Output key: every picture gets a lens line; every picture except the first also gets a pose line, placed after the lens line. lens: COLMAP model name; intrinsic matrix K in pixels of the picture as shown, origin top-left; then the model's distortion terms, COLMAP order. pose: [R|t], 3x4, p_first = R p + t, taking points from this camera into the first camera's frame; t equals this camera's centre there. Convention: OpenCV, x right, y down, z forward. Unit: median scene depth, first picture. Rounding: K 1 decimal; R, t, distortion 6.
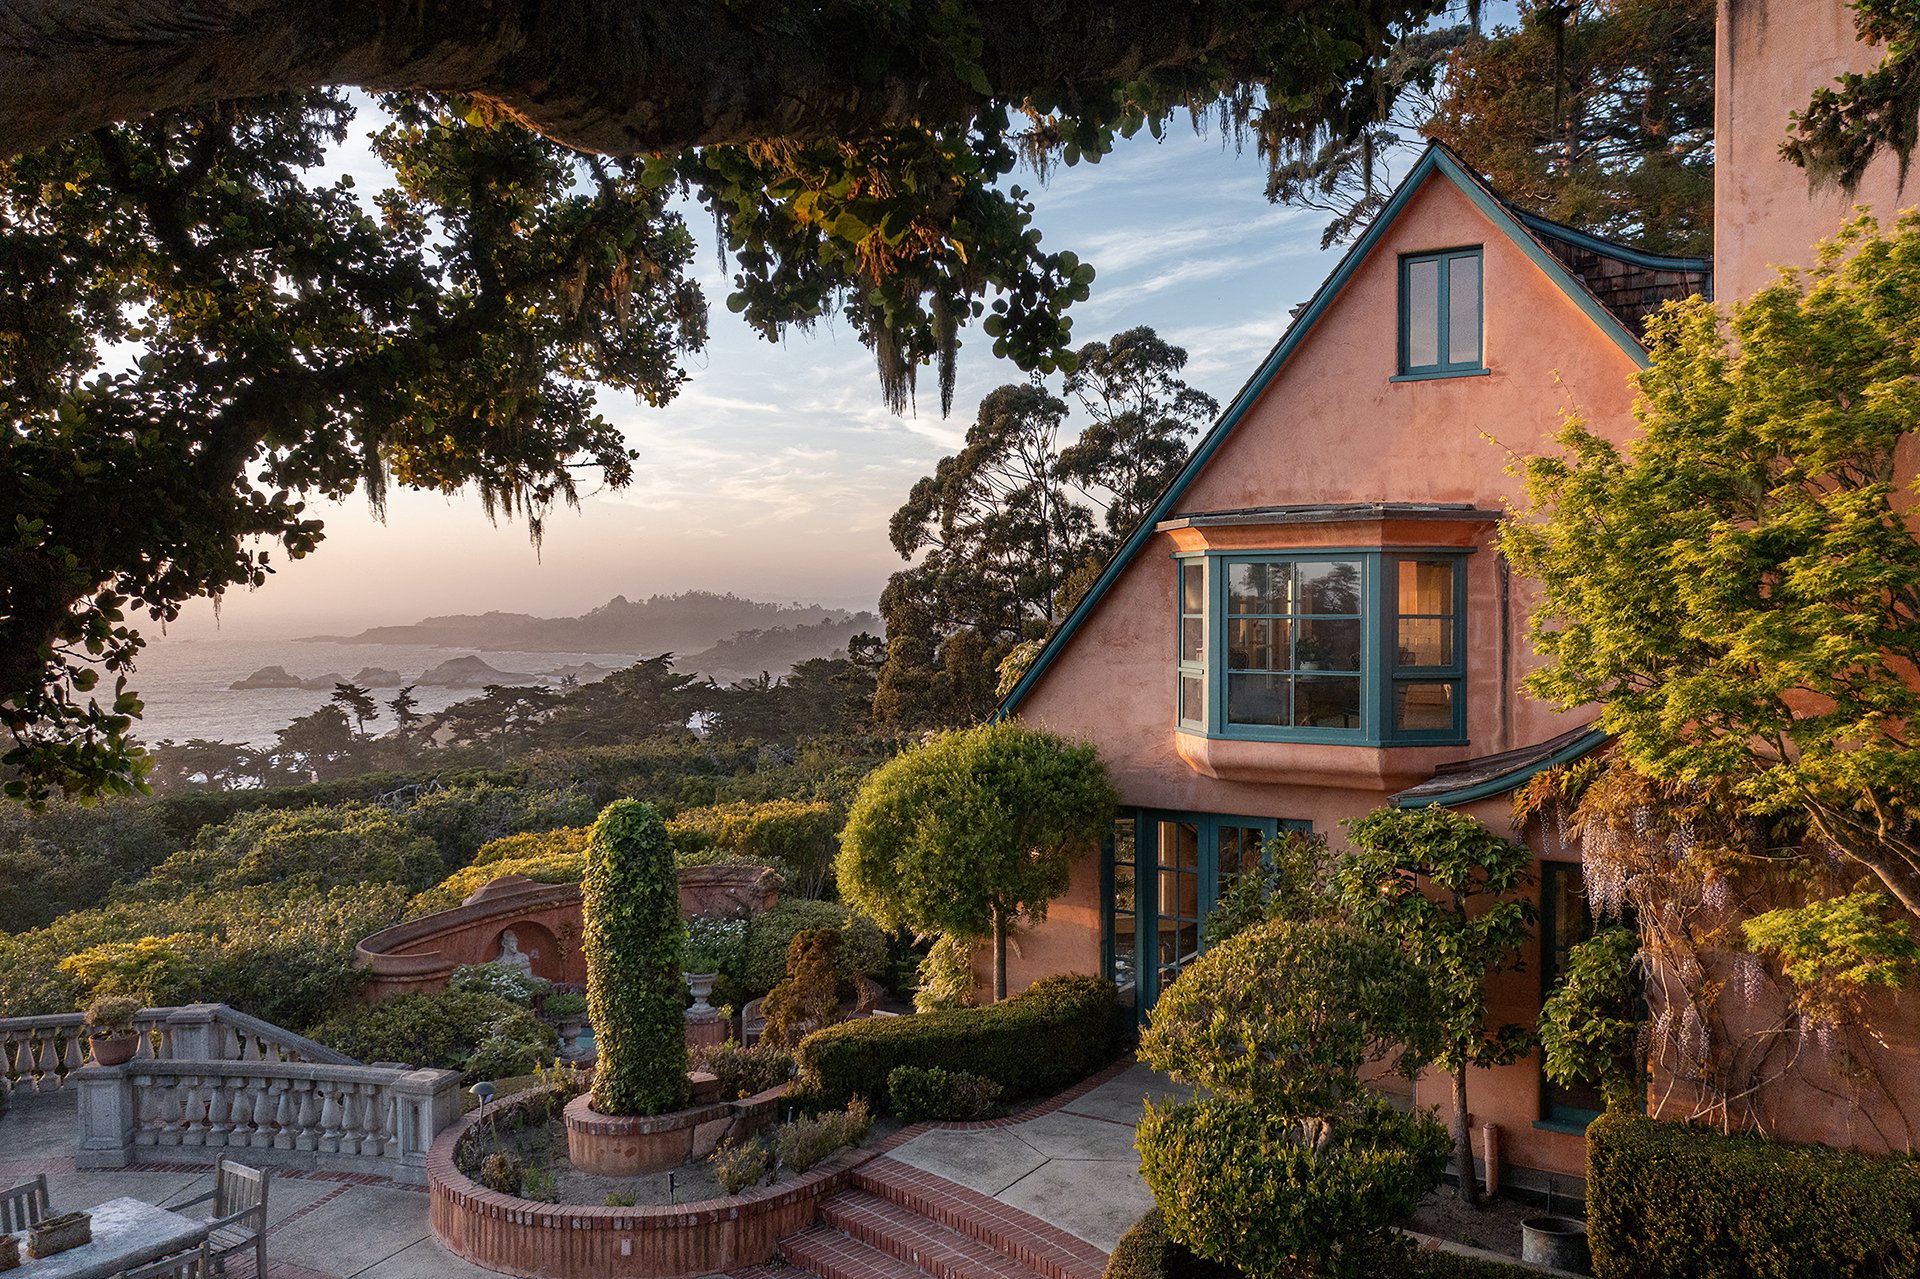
lens RADIAL K [[1516.8, 0, 954.9], [0, 1516.8, 642.4], [0, 0, 1]] dist [-0.010013, 0.003844]
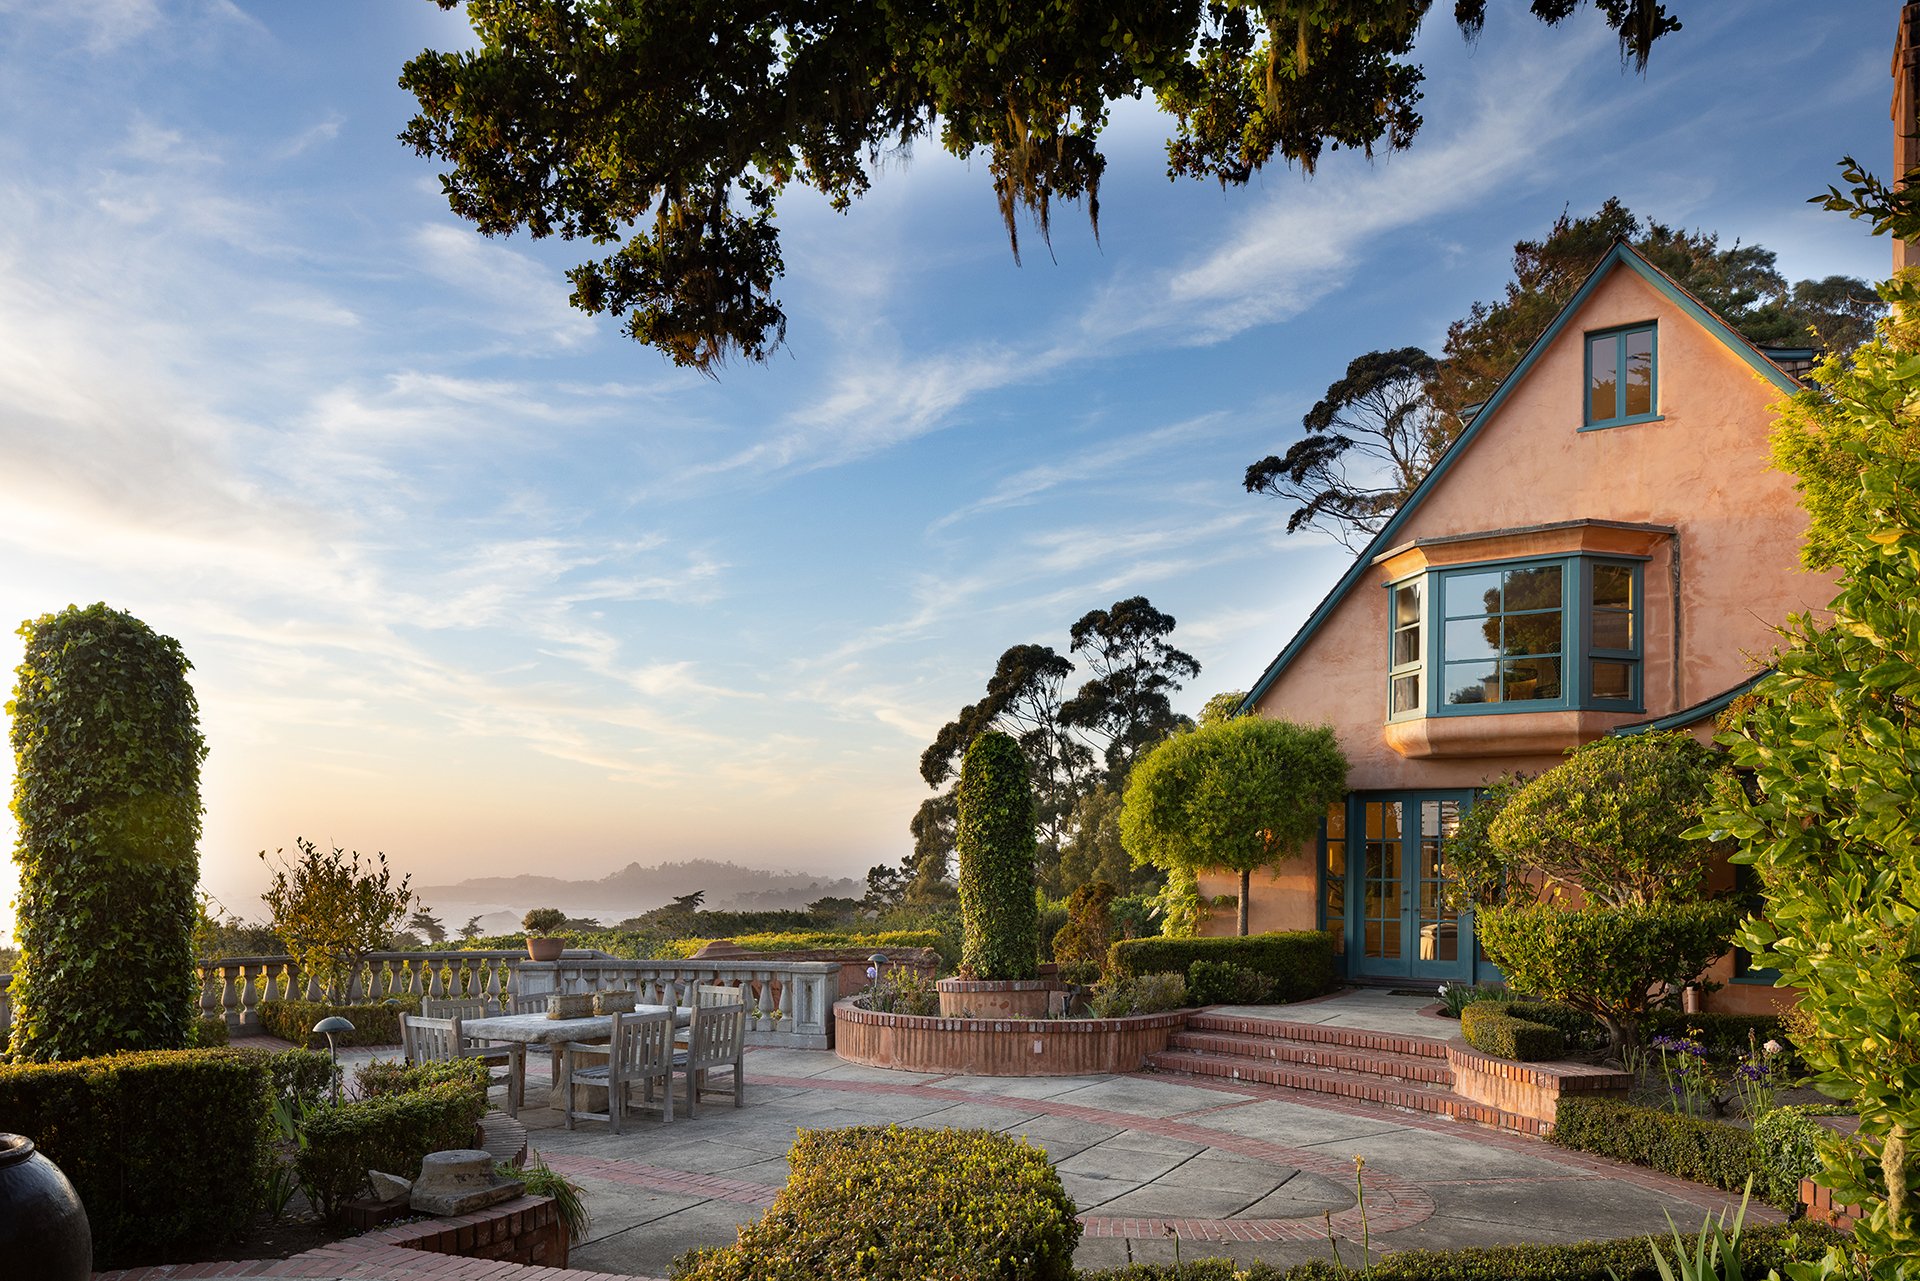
lens RADIAL K [[1299.5, 0, 964.5], [0, 1299.5, 861.3], [0, 0, 1]] dist [-0.003611, -0.000122]
pose [[0.999444, 0.014195, 0.030169, -0.257647], [-0.013141, 0.999306, -0.034852, 0.235727], [-0.030643, 0.034436, 0.998937, -0.057170]]
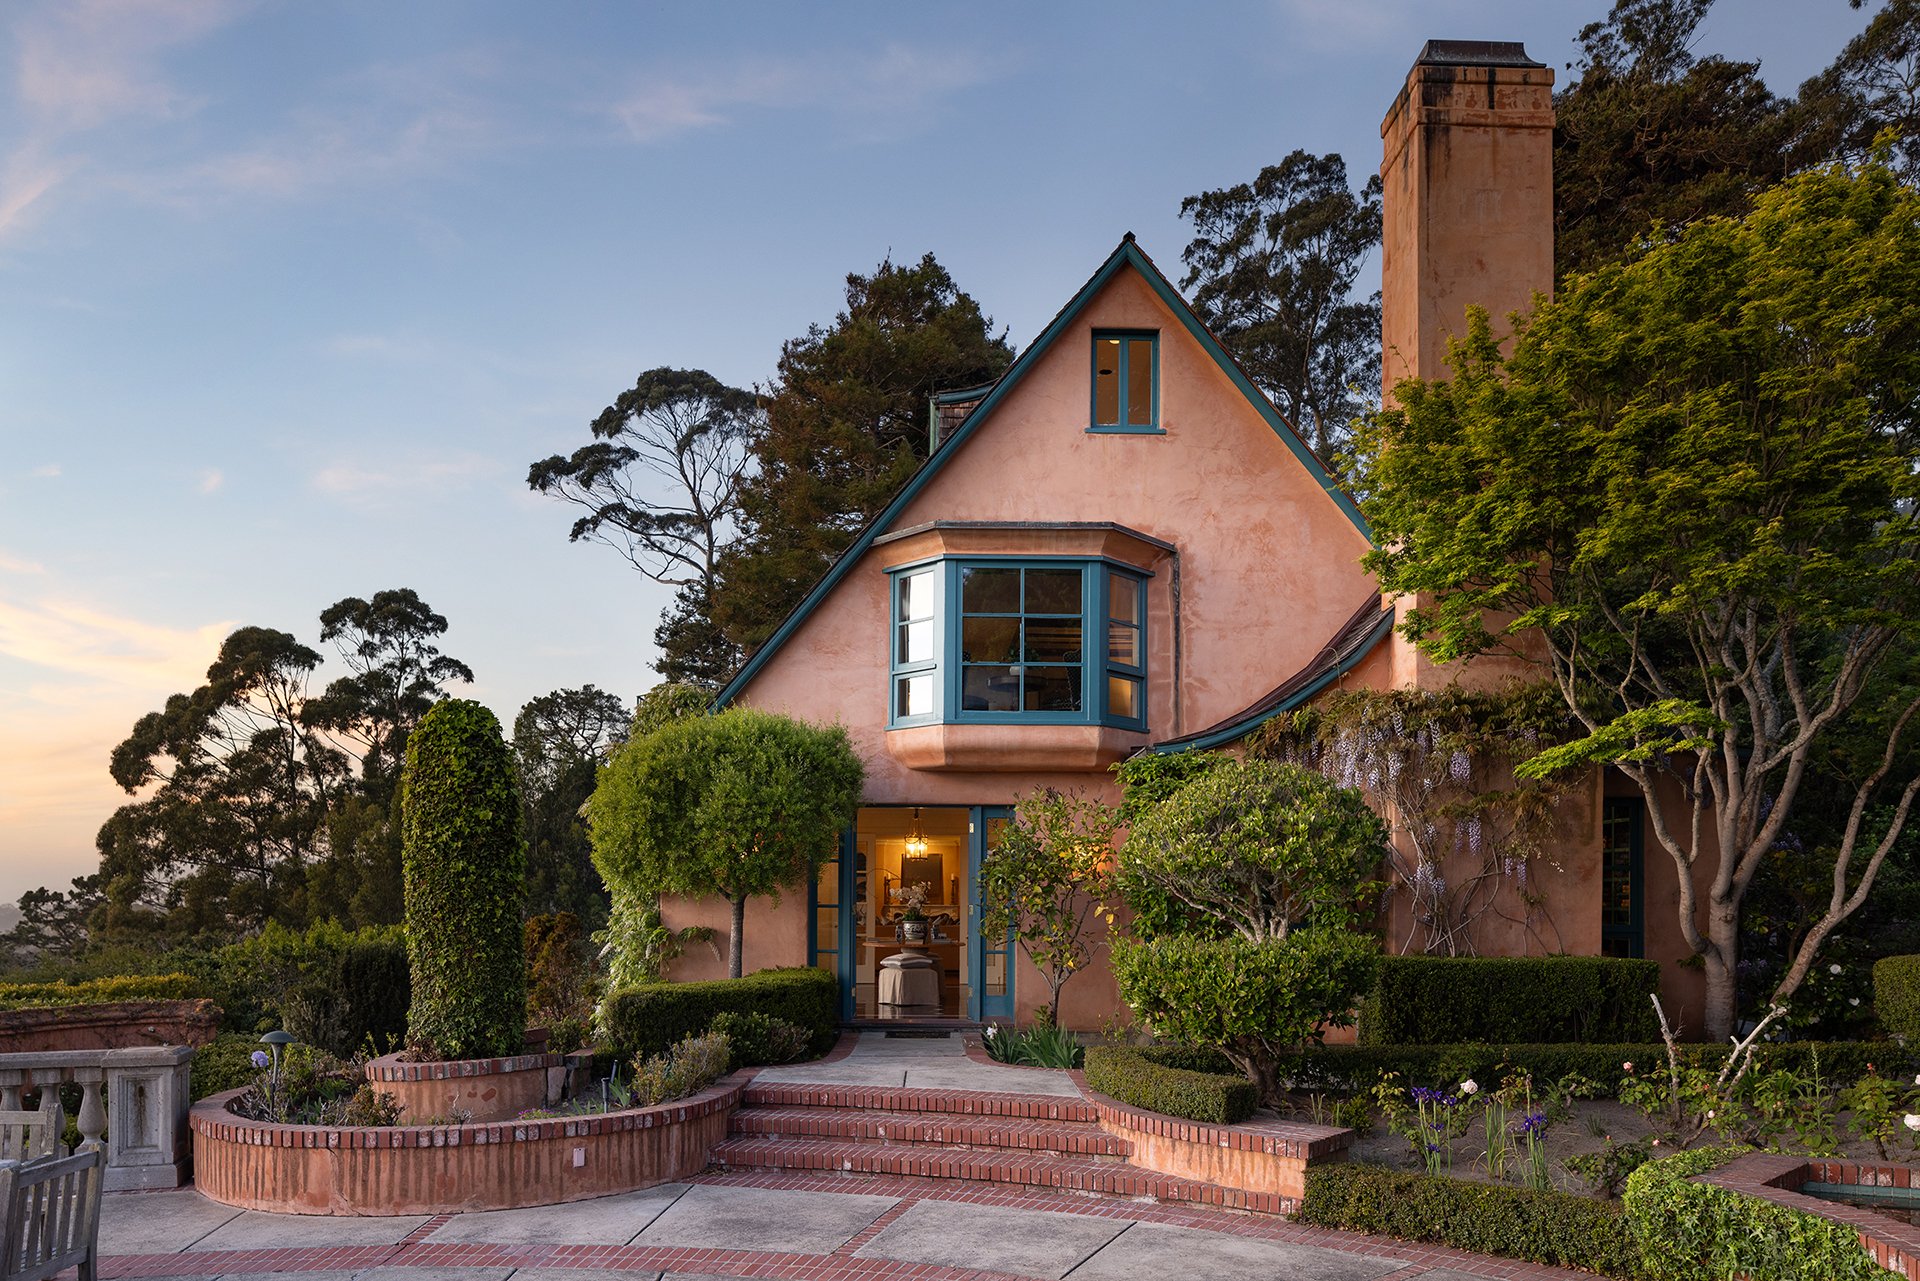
lens RADIAL K [[1295.1, 0, 959.7], [0, 1295.1, 885.4], [0, 0, 1]] dist [-0.005175, -0.000033]
pose [[0.827253, 0.014067, 0.561653, -0.372910], [0.006905, 0.999356, -0.035200, 0.226194], [-0.561787, 0.032997, 0.826624, 0.224924]]
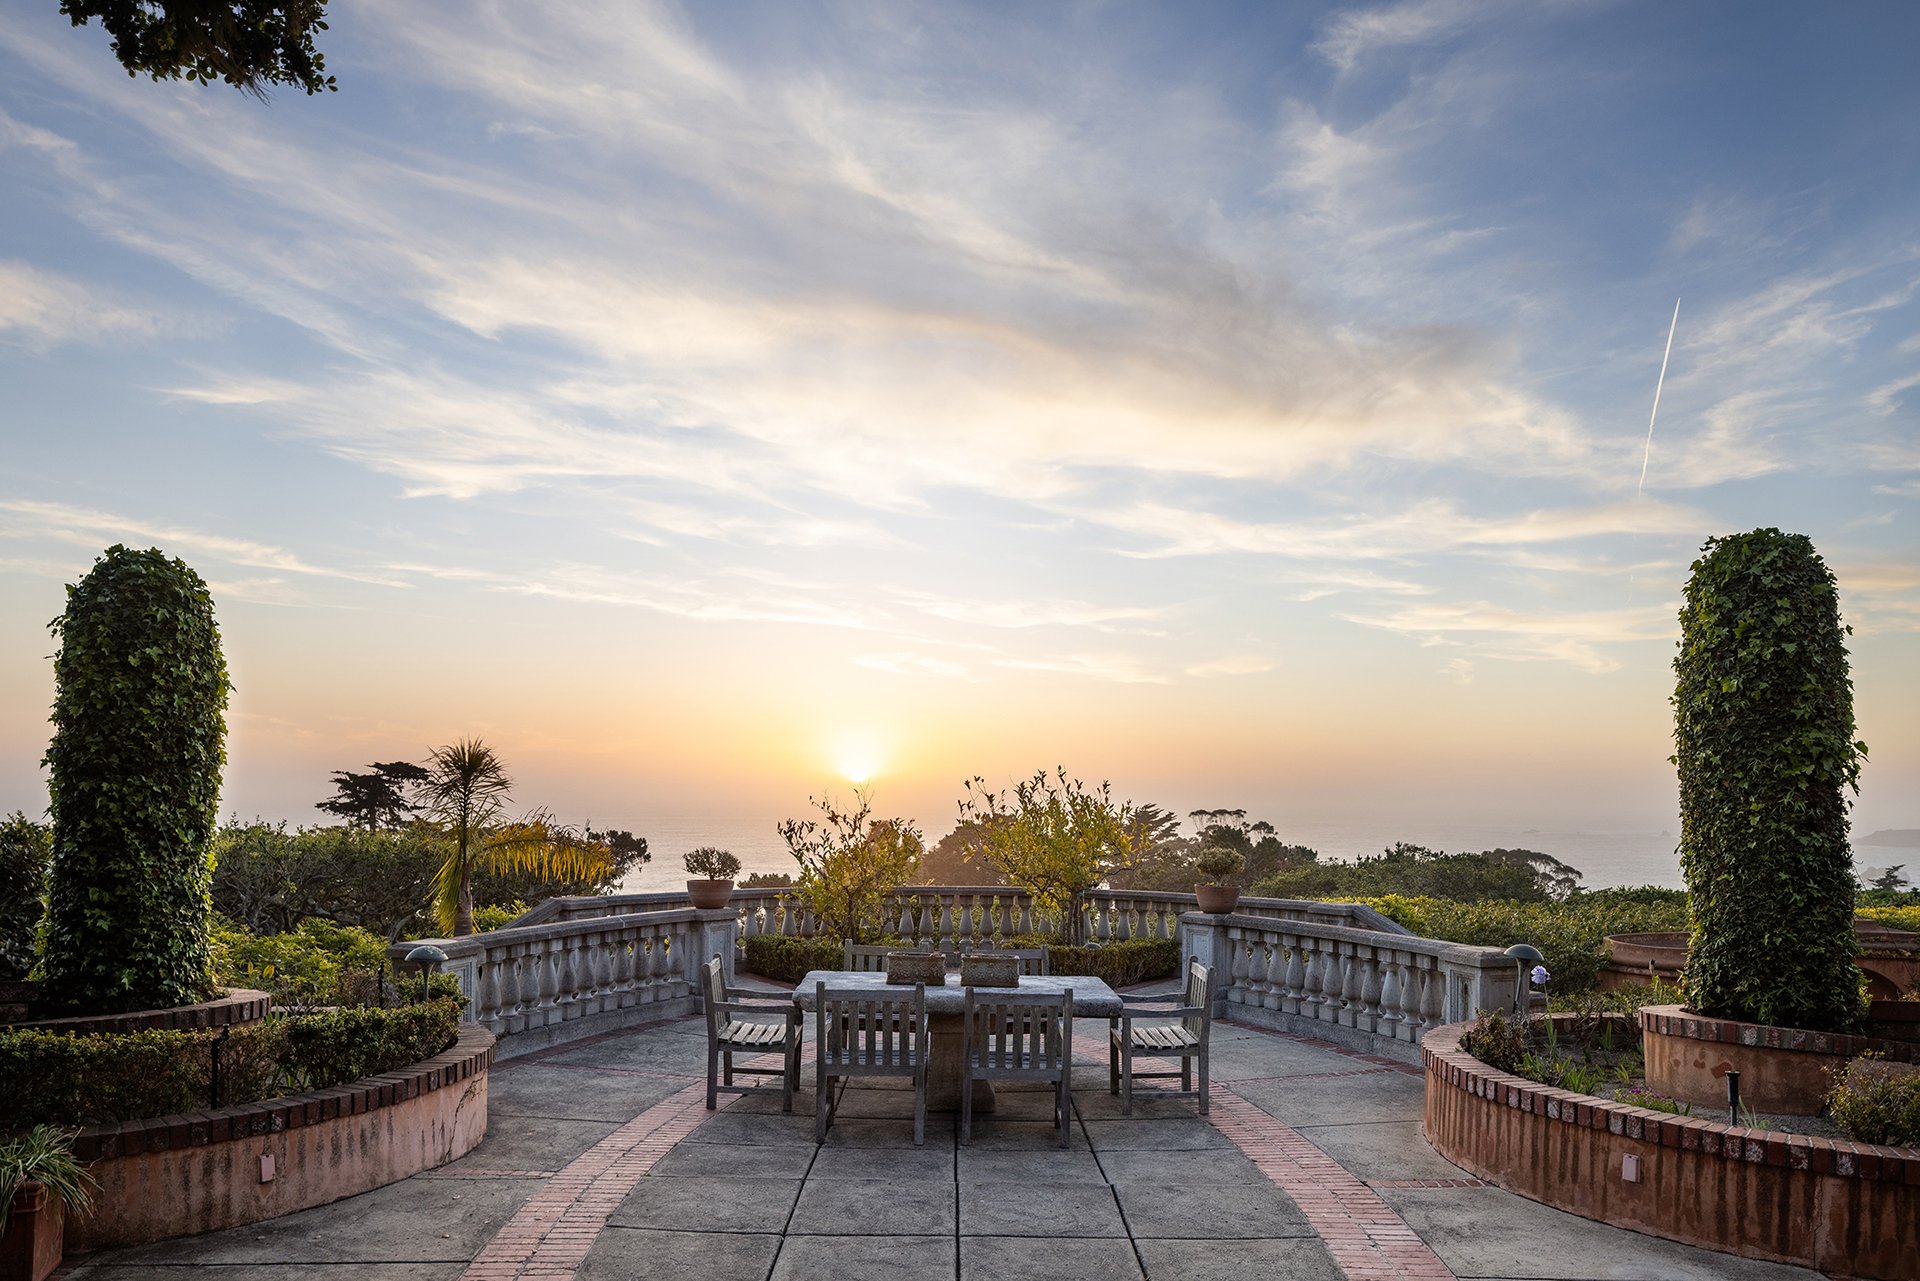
lens RADIAL K [[1296.8, 0, 956.0], [0, 1296.8, 782.3], [0, 0, 1]] dist [-0.003861, -0.002745]
pose [[0.550014, 0.005819, -0.835135, 0.050455], [-0.040118, 0.999005, -0.019460, 0.222096], [0.834191, 0.044207, 0.549701, 0.407101]]
